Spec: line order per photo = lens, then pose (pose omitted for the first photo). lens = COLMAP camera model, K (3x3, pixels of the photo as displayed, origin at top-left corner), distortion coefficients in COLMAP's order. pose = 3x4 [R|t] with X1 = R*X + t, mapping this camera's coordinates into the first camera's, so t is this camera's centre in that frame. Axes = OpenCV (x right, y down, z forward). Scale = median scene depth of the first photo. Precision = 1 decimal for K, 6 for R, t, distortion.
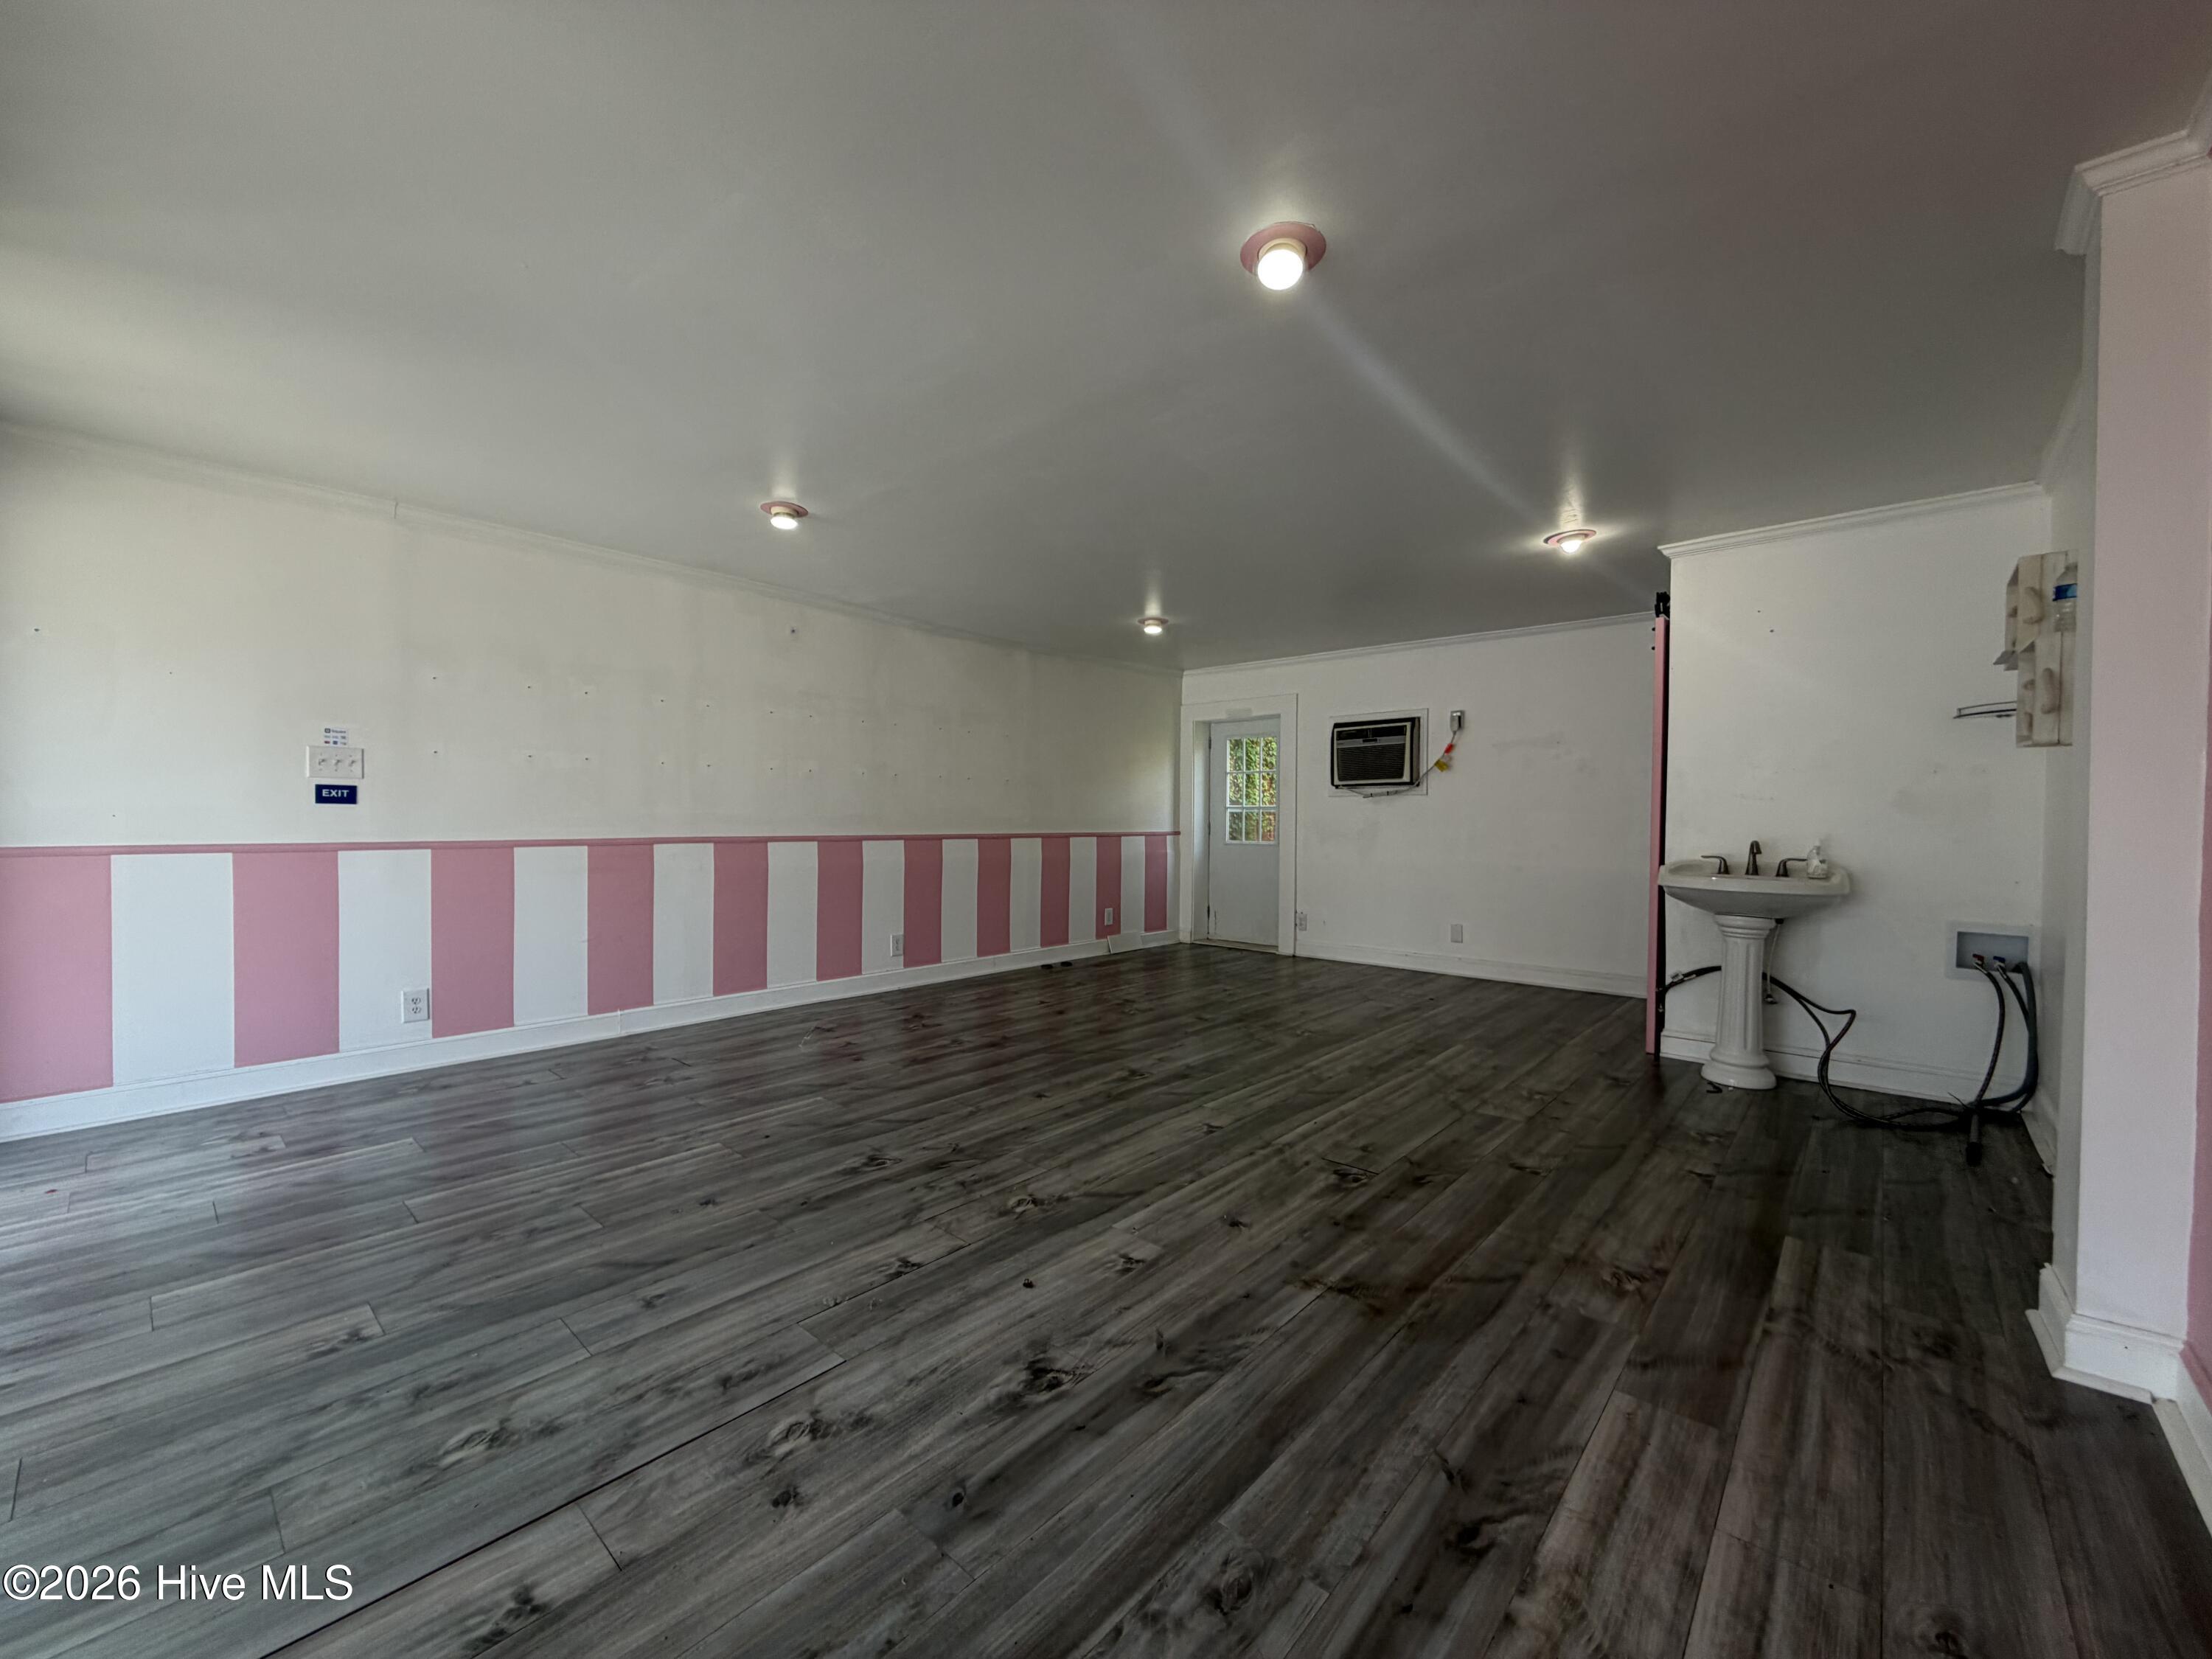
lens RADIAL K [[881.4, 0, 1103.0], [0, 881.4, 830.8], [0, 0, 1]] dist [0.001123, 0.000040]
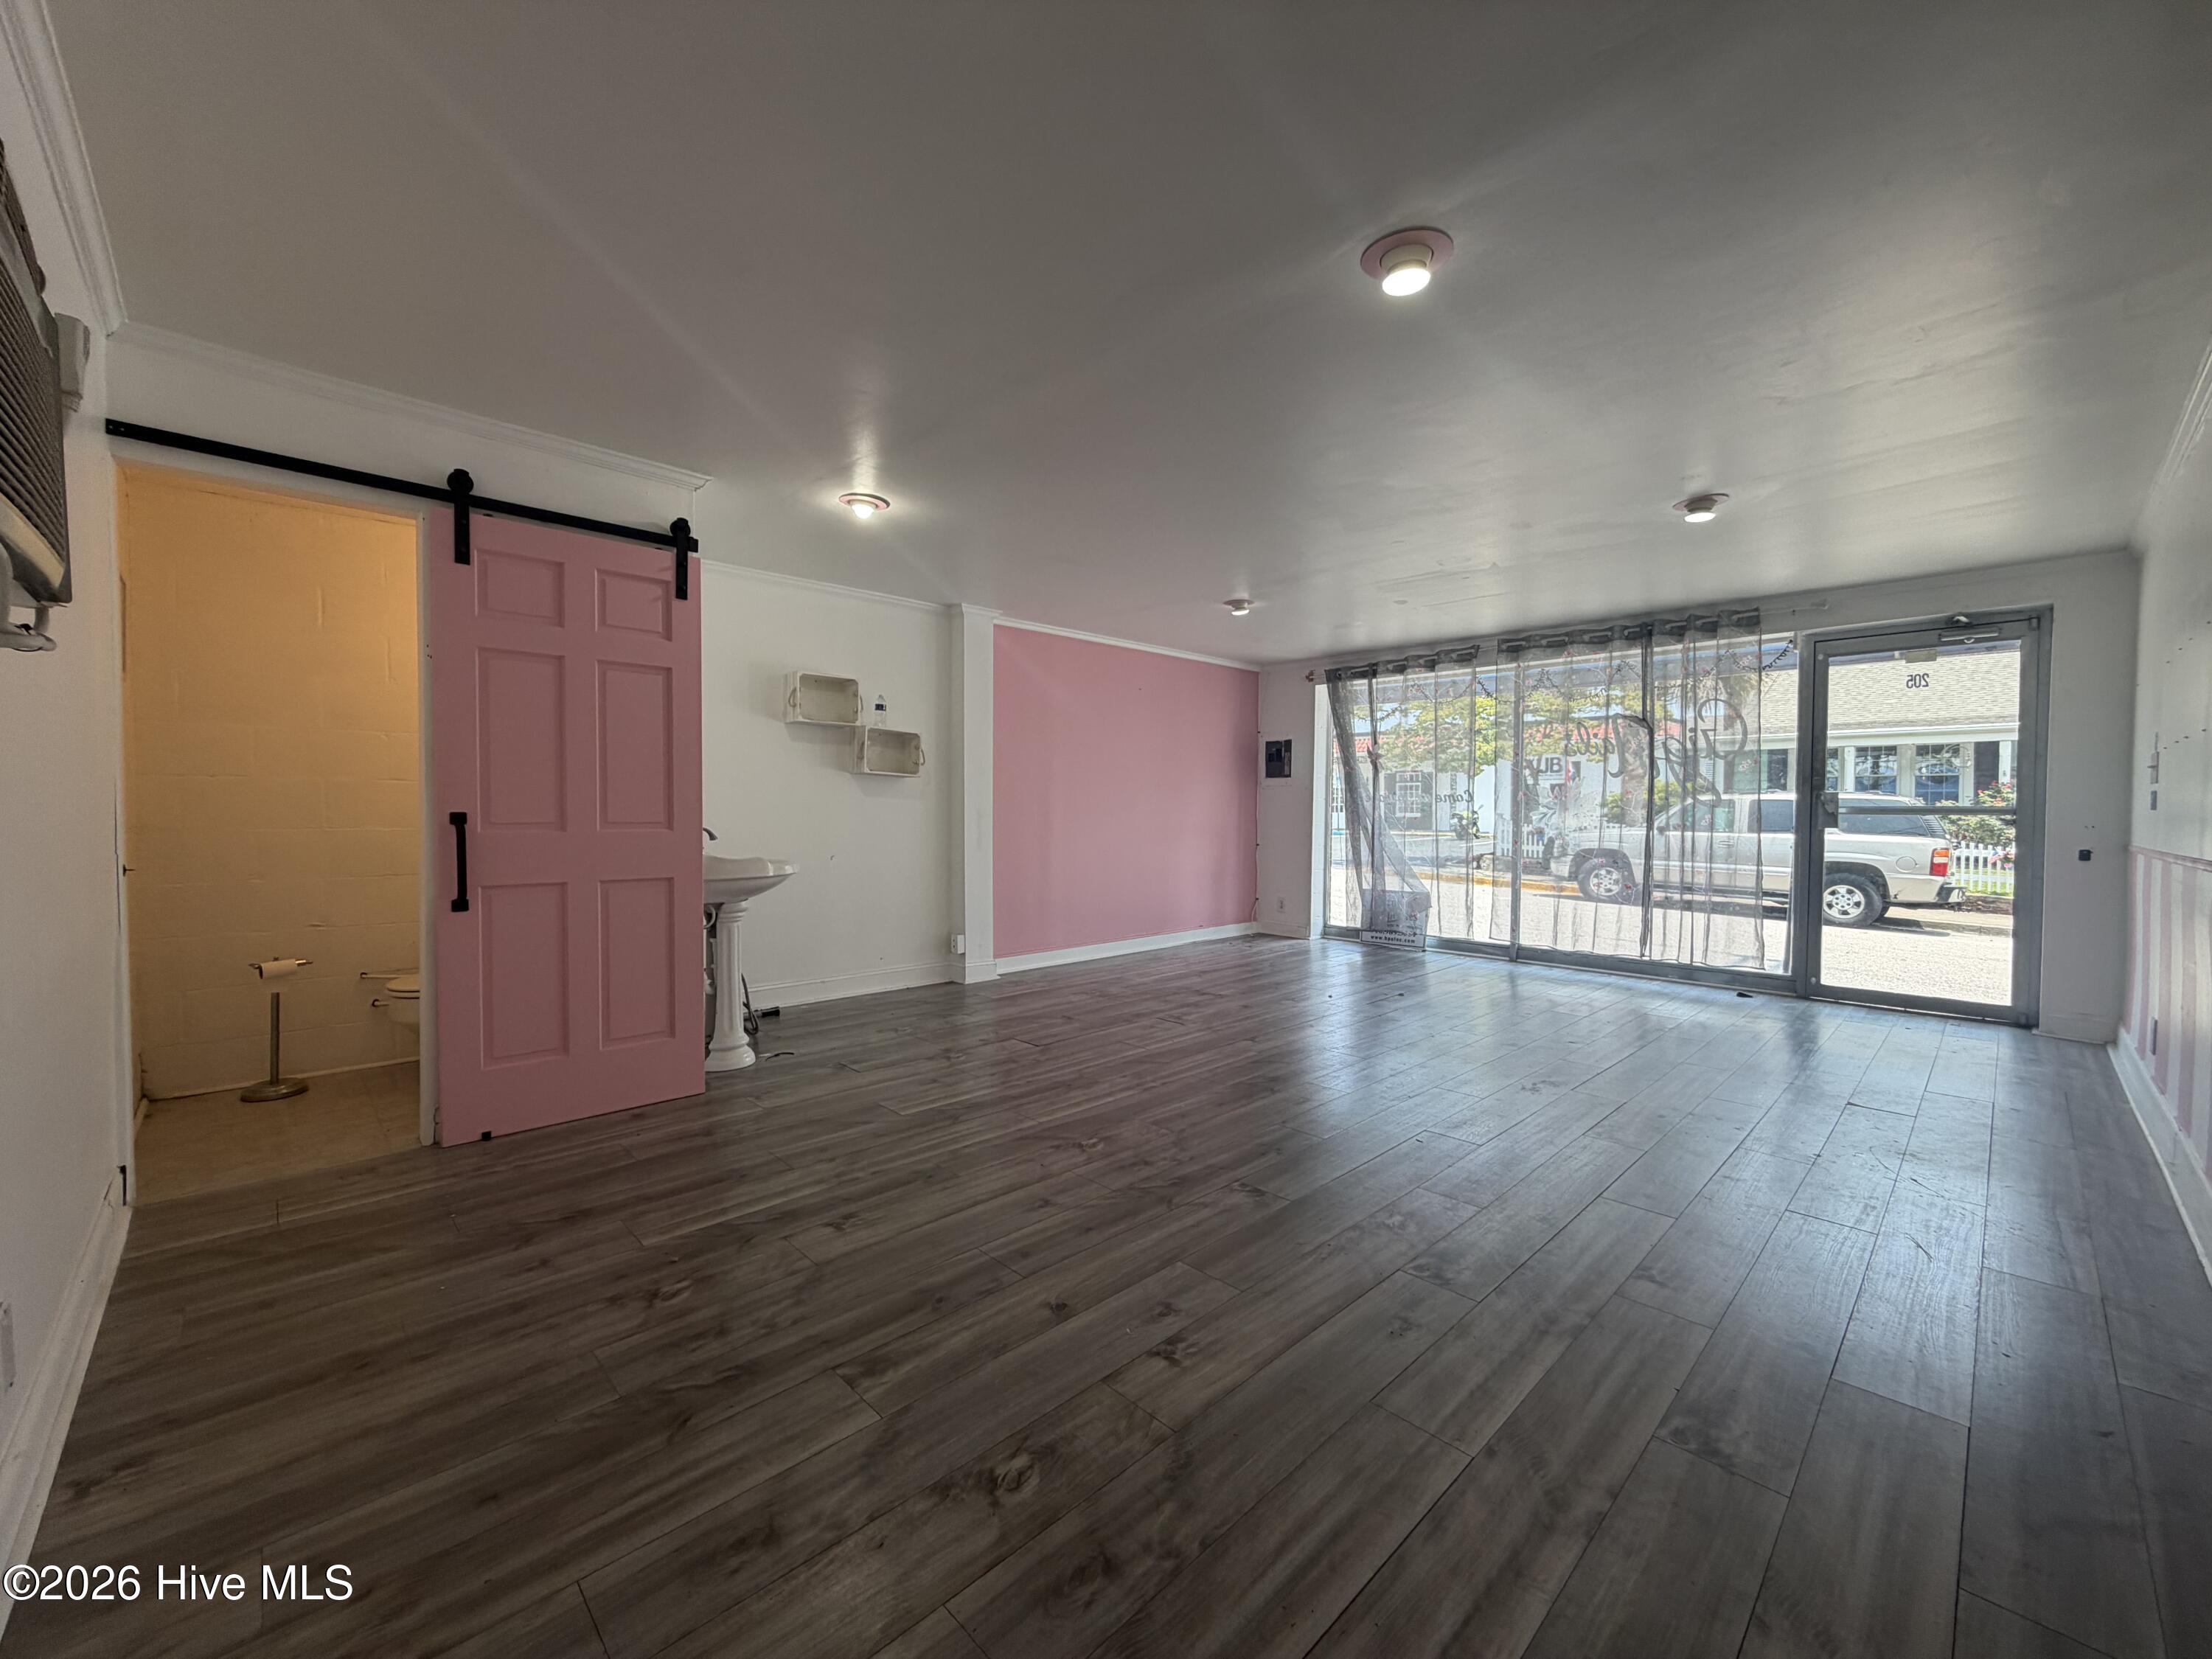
lens RADIAL K [[881.4, 0, 1112.6], [0, 881.4, 834.6], [0, 0, 1]] dist [0.001123, 0.000040]
pose [[-0.997099, -0.005585, 0.075914, -0.610080], [-0.003171, 0.999487, 0.031875, -0.026191], [-0.076053, 0.031542, -0.996605, 1.943921]]
